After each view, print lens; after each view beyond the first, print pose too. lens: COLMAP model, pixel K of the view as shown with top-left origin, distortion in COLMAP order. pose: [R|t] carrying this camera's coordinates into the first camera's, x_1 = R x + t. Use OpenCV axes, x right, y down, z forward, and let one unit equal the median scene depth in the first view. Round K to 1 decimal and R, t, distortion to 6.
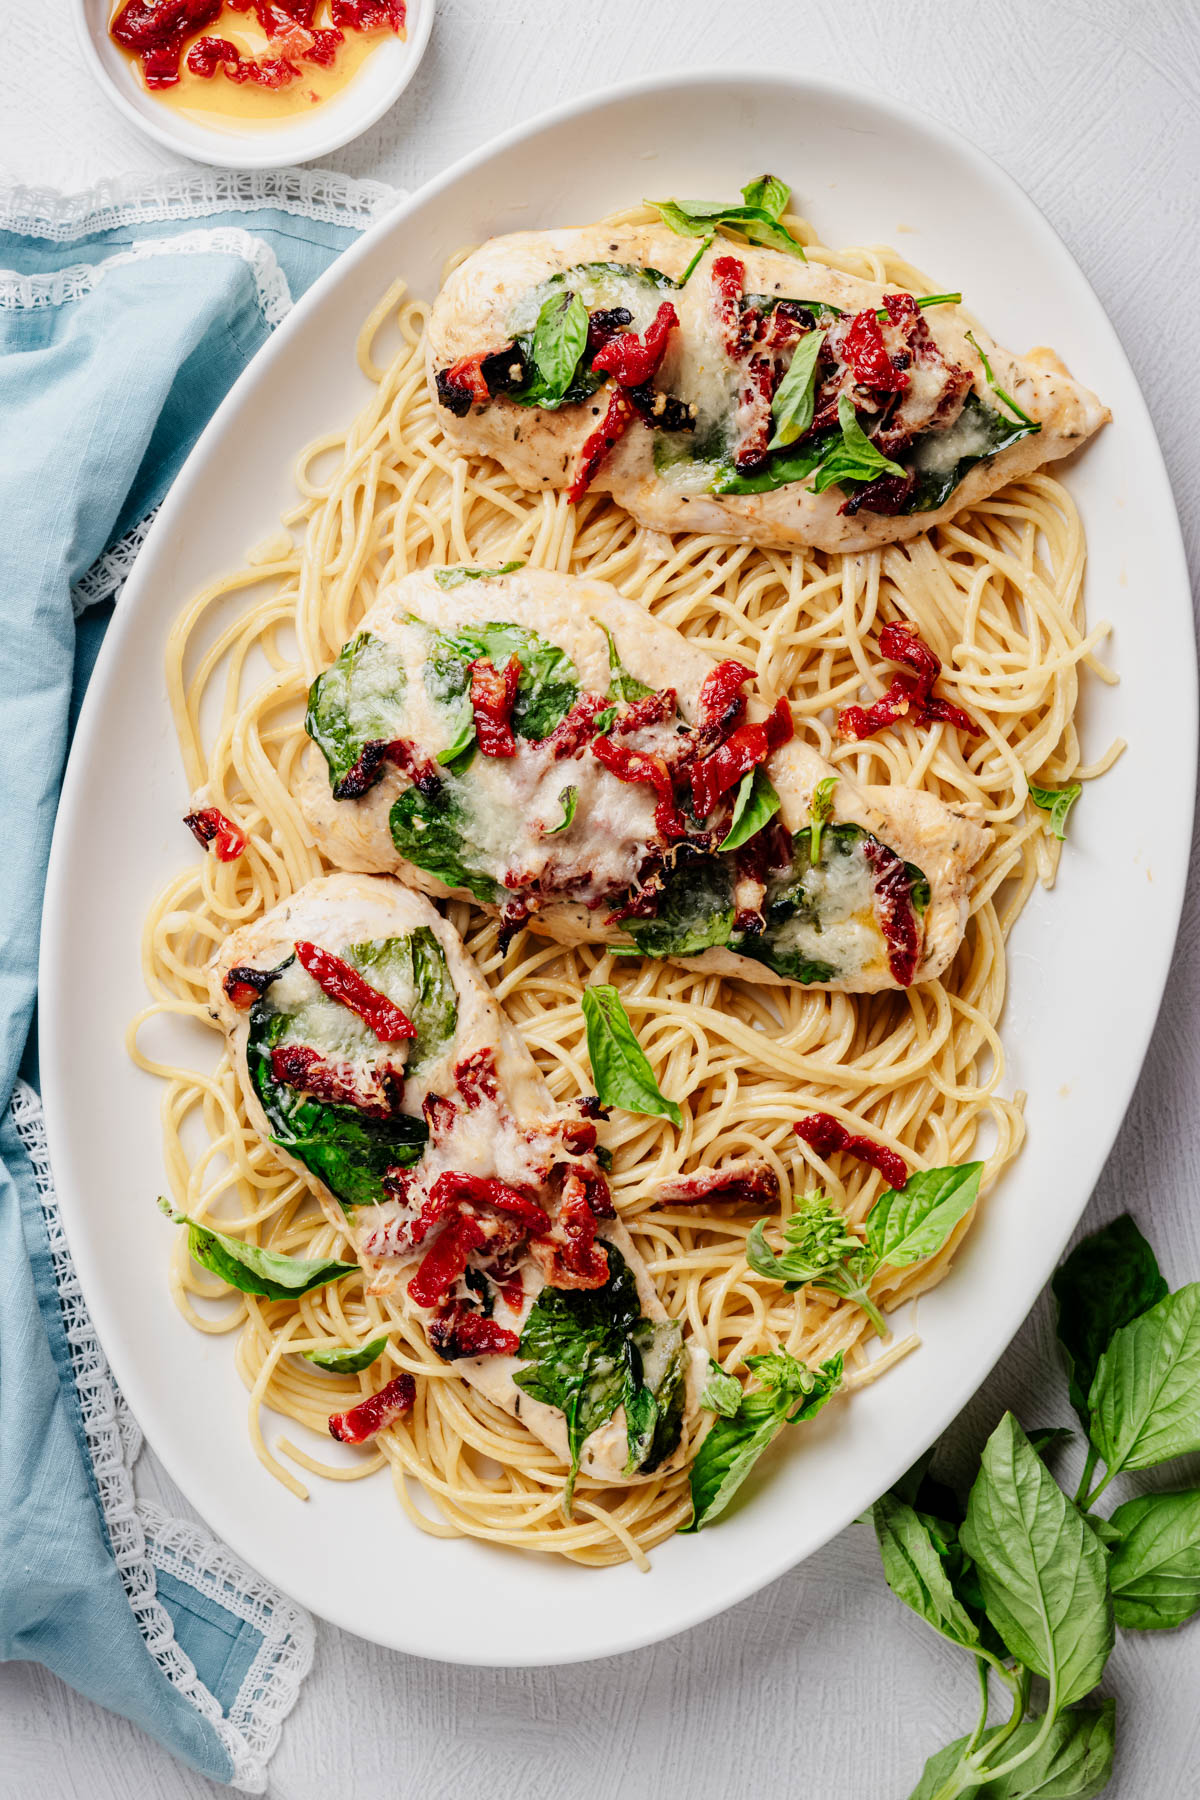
lens RADIAL K [[4154.7, 0, 608.2], [0, 4154.7, 870.2], [0, 0, 1]] dist [0.252818, 0.160351]
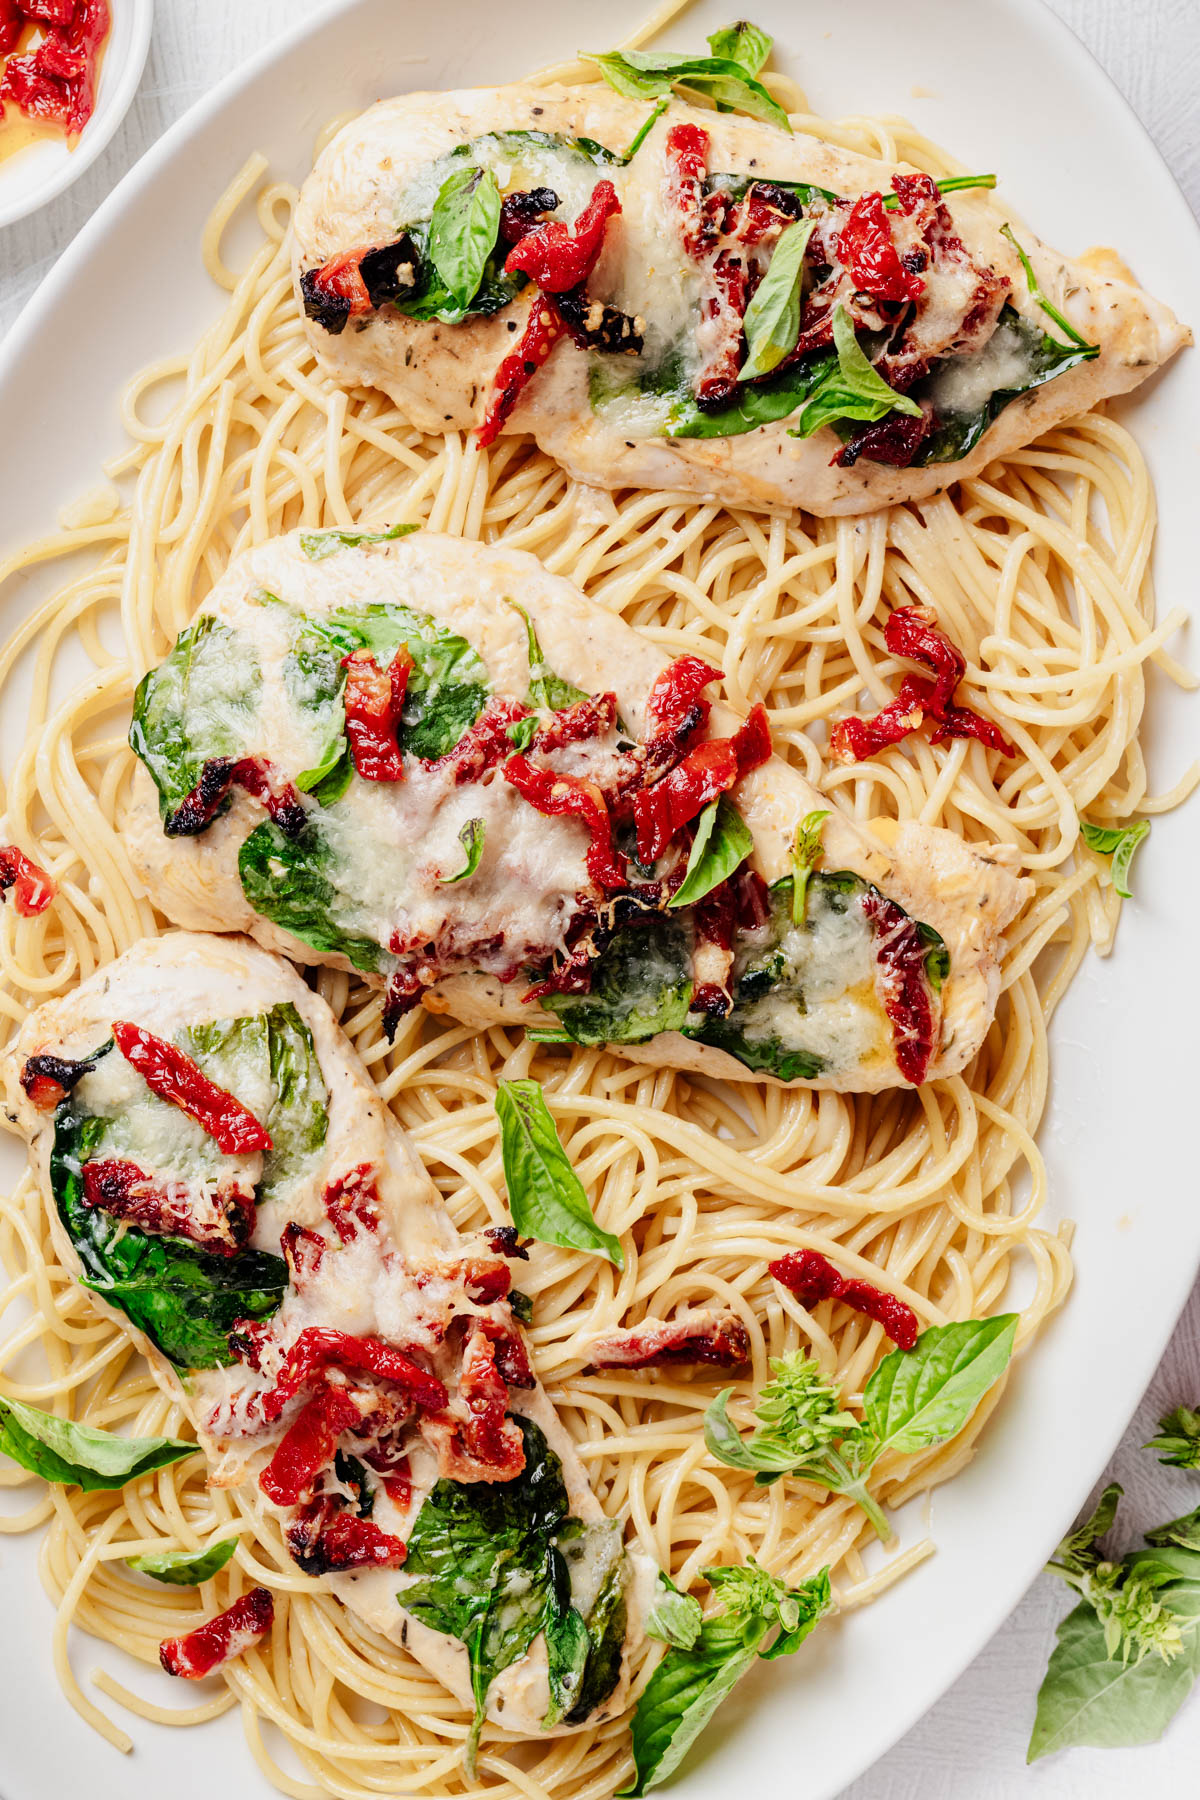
lens RADIAL K [[4154.7, 0, 608.2], [0, 4154.7, 870.2], [0, 0, 1]] dist [0.252818, 0.160351]
pose [[0.999961, 0.005758, -0.006726, 0.019887], [-0.005796, 0.999967, -0.005664, -0.006802], [0.006693, 0.005702, 0.999961, 0.237145]]
